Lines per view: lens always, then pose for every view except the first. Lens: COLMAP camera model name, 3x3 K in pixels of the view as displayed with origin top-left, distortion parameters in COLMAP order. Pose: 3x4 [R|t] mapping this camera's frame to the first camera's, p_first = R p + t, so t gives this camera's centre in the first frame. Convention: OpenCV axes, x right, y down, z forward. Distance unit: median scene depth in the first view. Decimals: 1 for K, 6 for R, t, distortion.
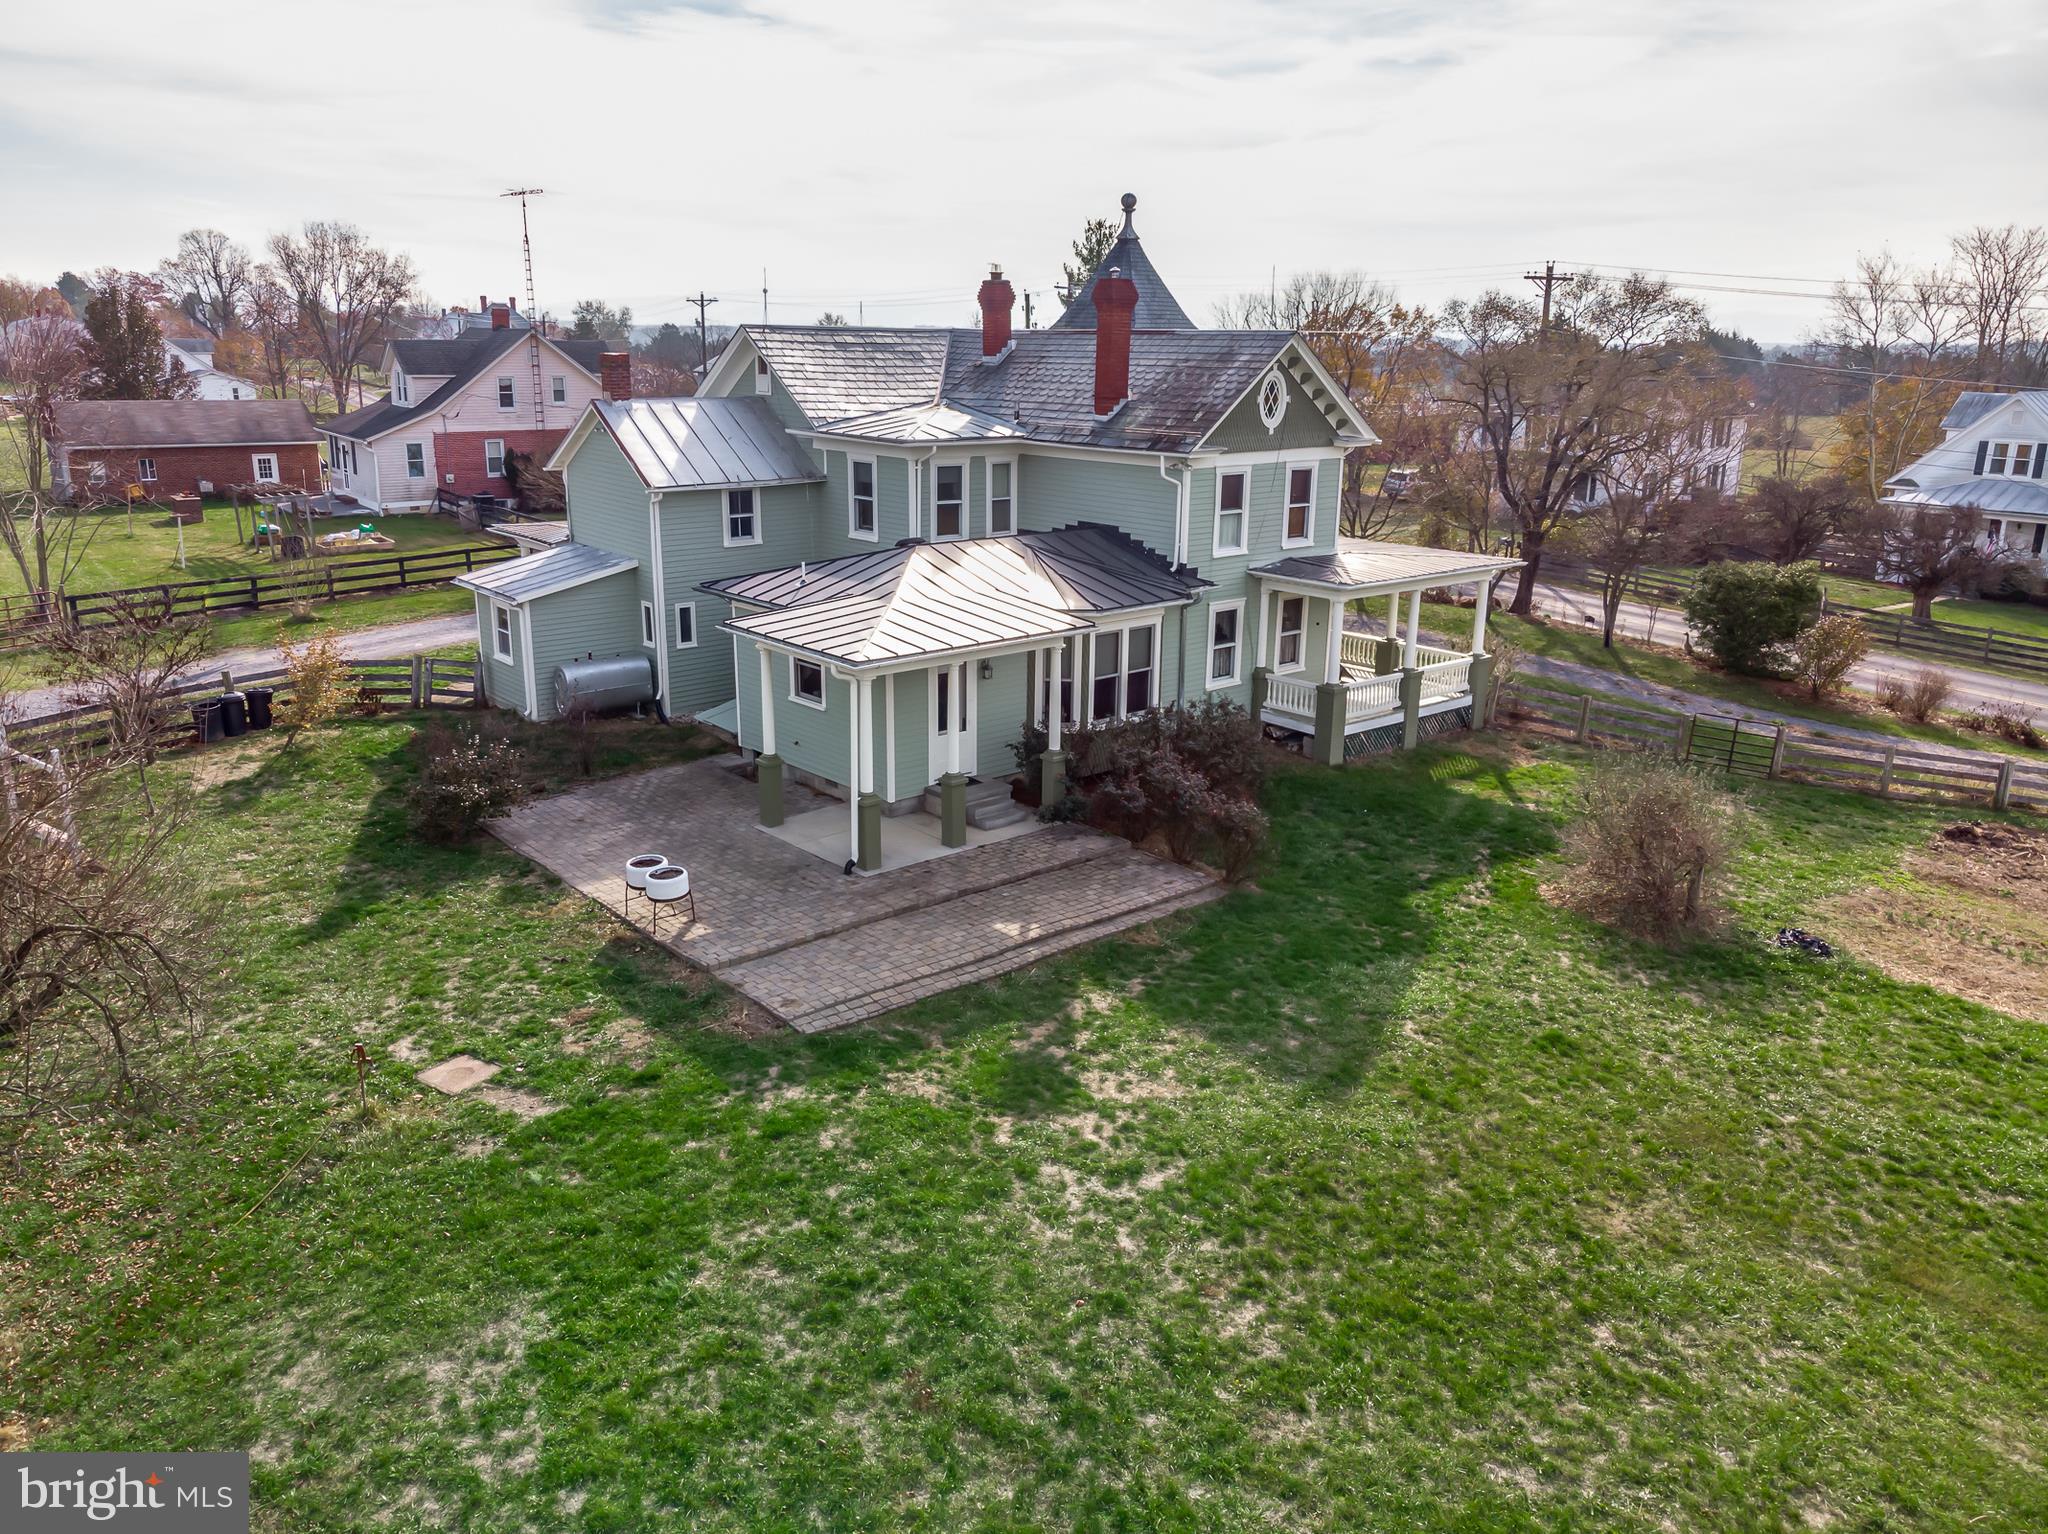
lens RADIAL K [[1417.7, 0, 1024.0], [0, 1417.7, 767.0], [0, 0, 1]] dist [-0.012205, 0.000079]
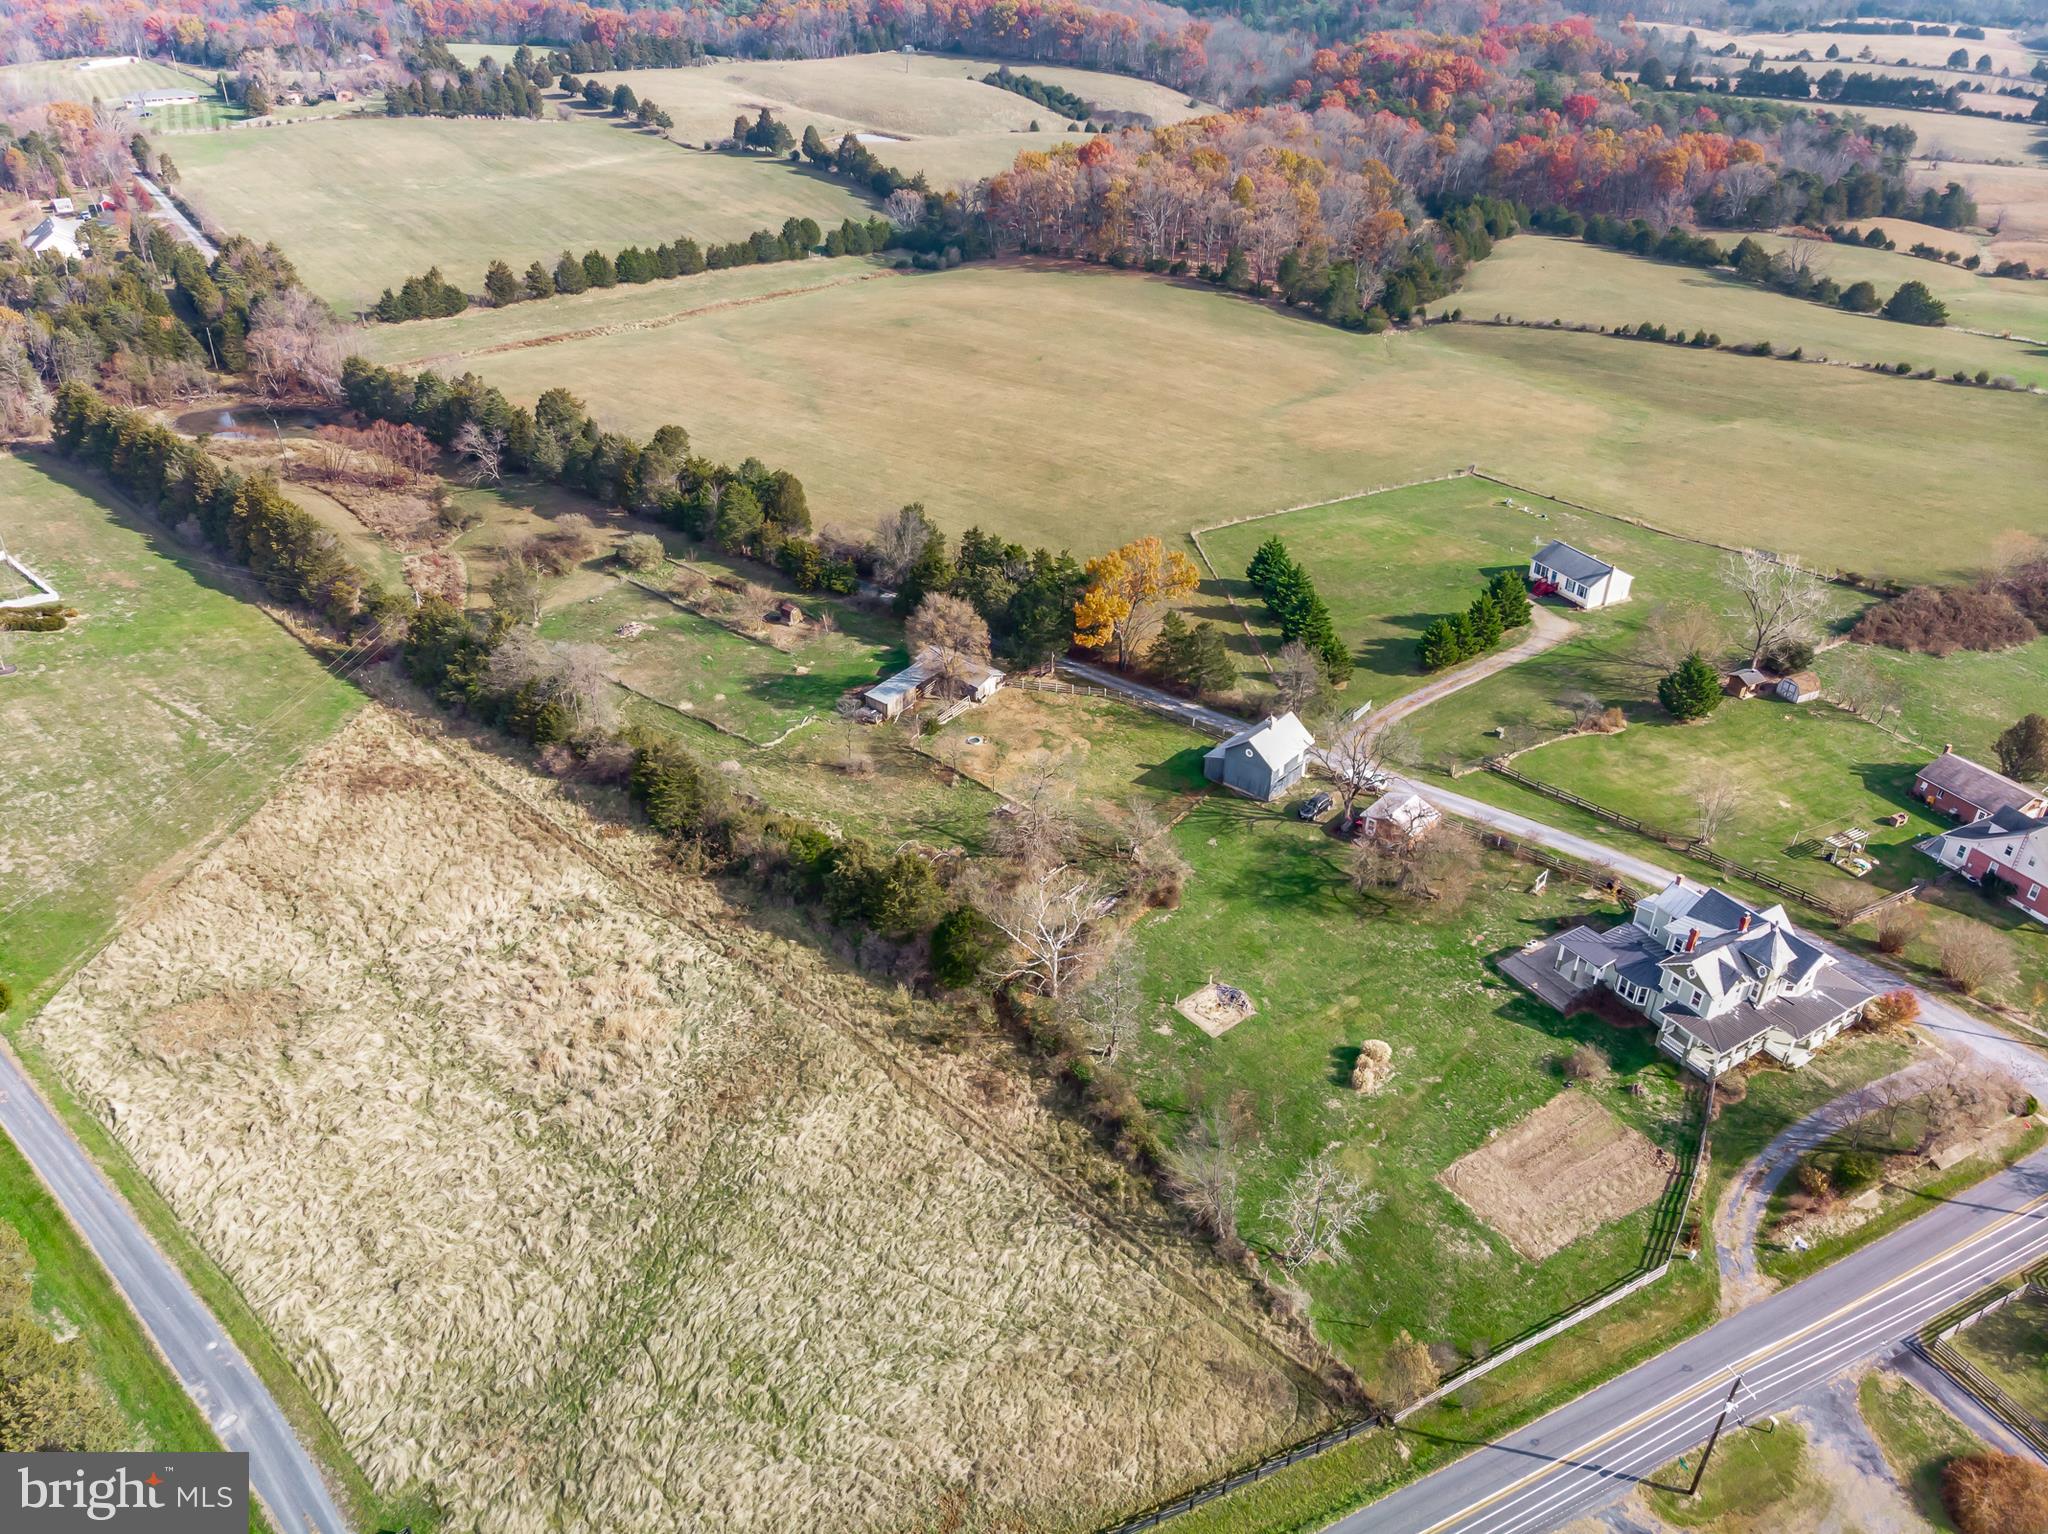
lens RADIAL K [[1417.7, 0, 1024.0], [0, 1417.7, 767.0], [0, 0, 1]] dist [-0.012205, 0.000079]
pose [[-0.218744, 0.478326, -0.850503, 5.114188], [-0.269541, 0.808079, 0.523790, -3.186136], [0.937816, 0.343821, -0.047834, -1.077557]]
